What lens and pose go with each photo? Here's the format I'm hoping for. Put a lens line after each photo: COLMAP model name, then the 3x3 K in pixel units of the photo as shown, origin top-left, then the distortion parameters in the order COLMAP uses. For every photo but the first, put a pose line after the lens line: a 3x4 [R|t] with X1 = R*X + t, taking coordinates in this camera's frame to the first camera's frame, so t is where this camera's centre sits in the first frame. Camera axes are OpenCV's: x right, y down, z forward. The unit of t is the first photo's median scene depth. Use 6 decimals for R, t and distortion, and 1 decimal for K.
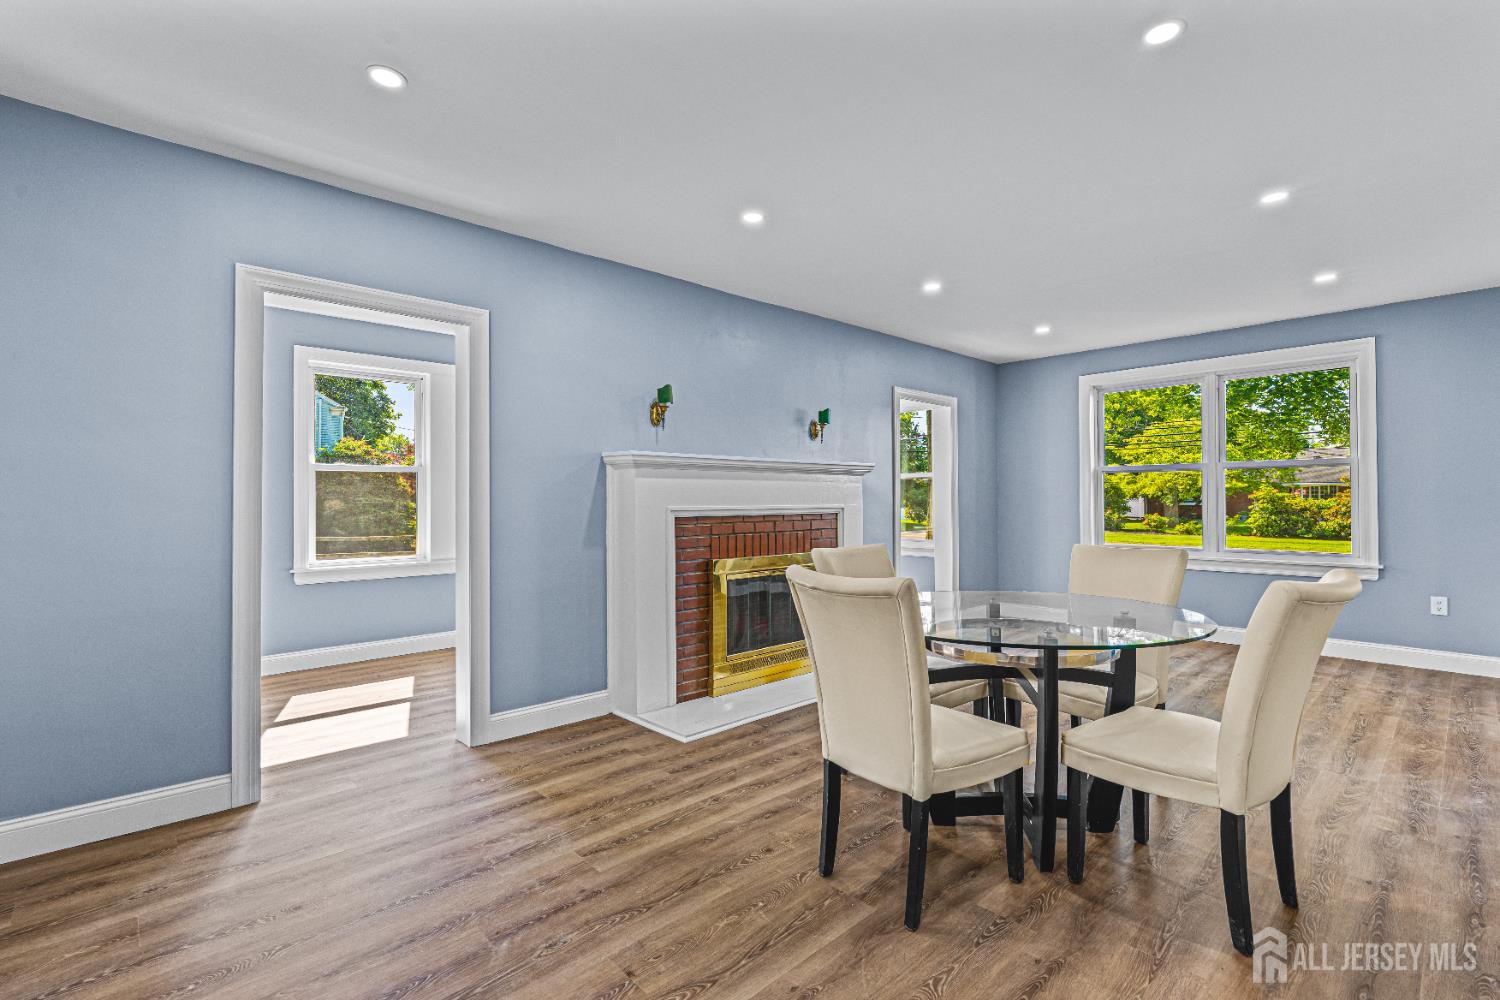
lens RADIAL K [[677.6, 0, 751.9], [0, 677.6, 498.1], [0, 0, 1]] dist [-0.004264, 0.002019]
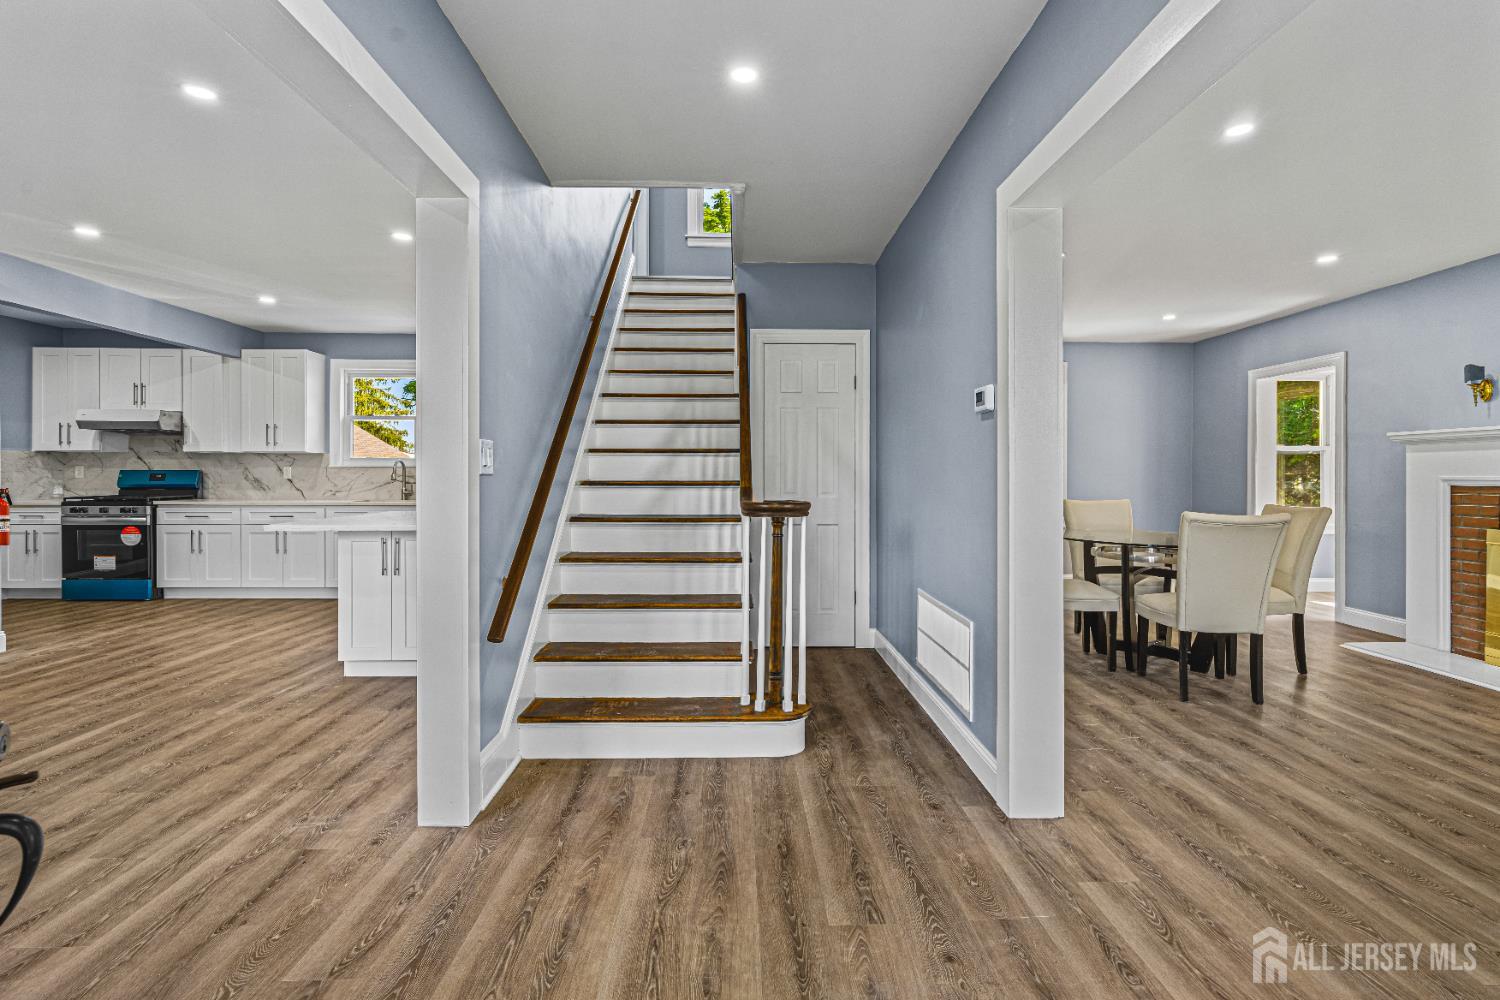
lens RADIAL K [[677.6, 0, 755.2], [0, 677.6, 482.0], [0, 0, 1]] dist [-0.004264, 0.002019]
pose [[-0.662689, 0.014429, -0.748756, 1.784701], [0.005253, 0.999879, 0.014618, -0.000694], [0.748877, 0.005754, -0.662684, 1.061093]]
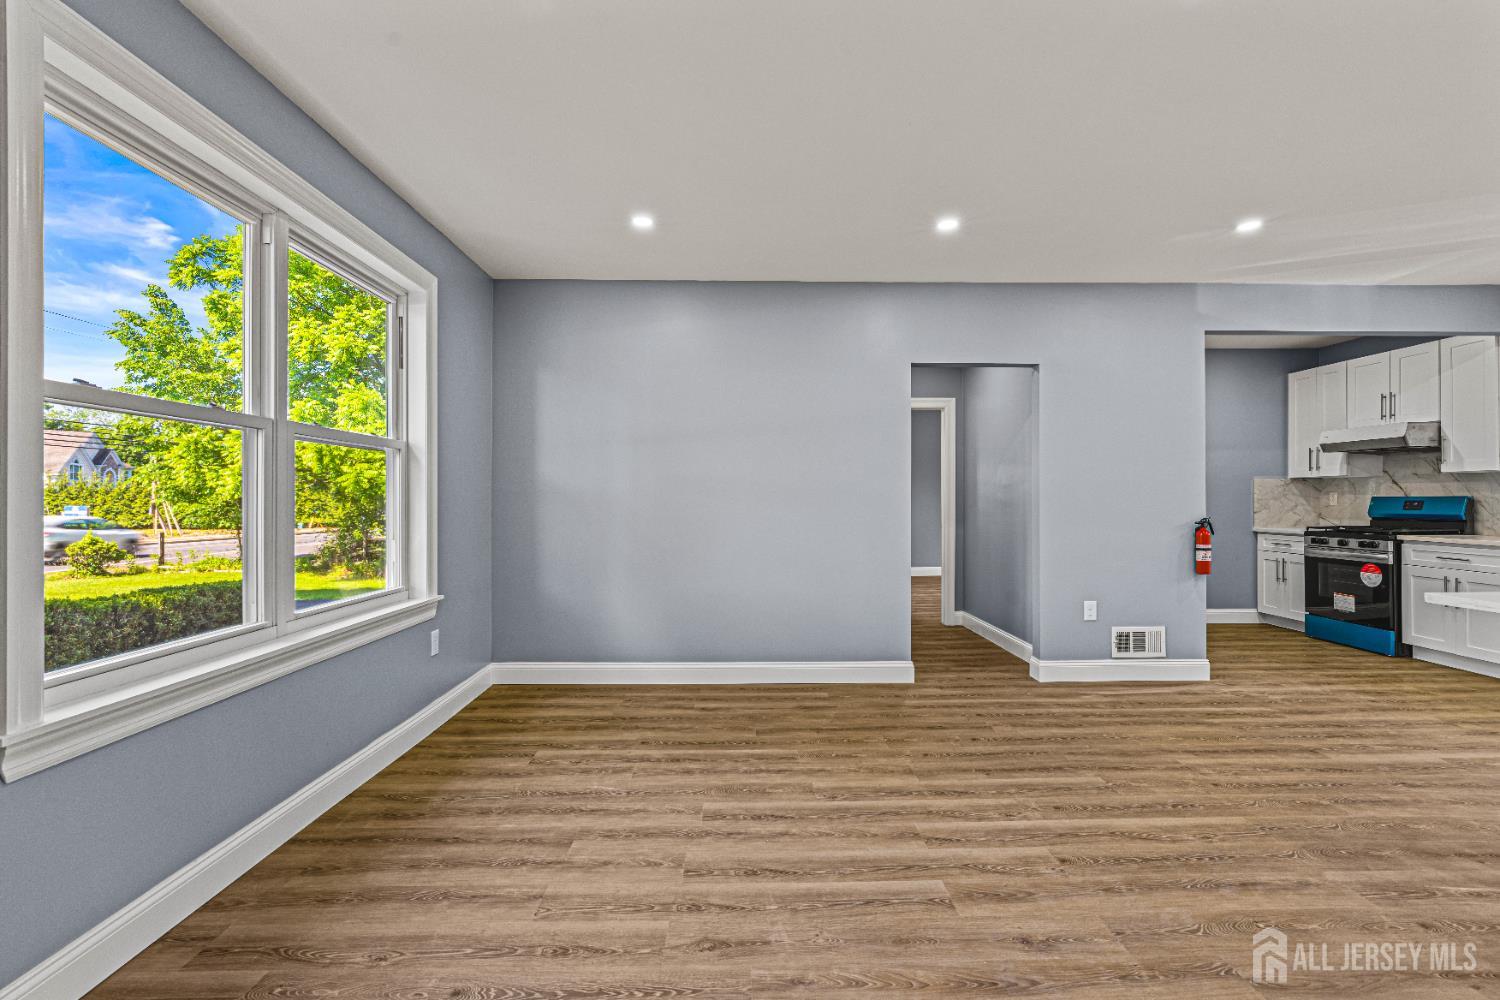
lens RADIAL K [[677.6, 0, 755.7], [0, 677.6, 496.3], [0, 0, 1]] dist [-0.004264, 0.002019]
pose [[-0.741580, 0.012122, 0.670755, 1.524521], [0.006315, 0.999919, -0.011088, -0.009143], [-0.670835, -0.003987, -0.741596, 0.642482]]
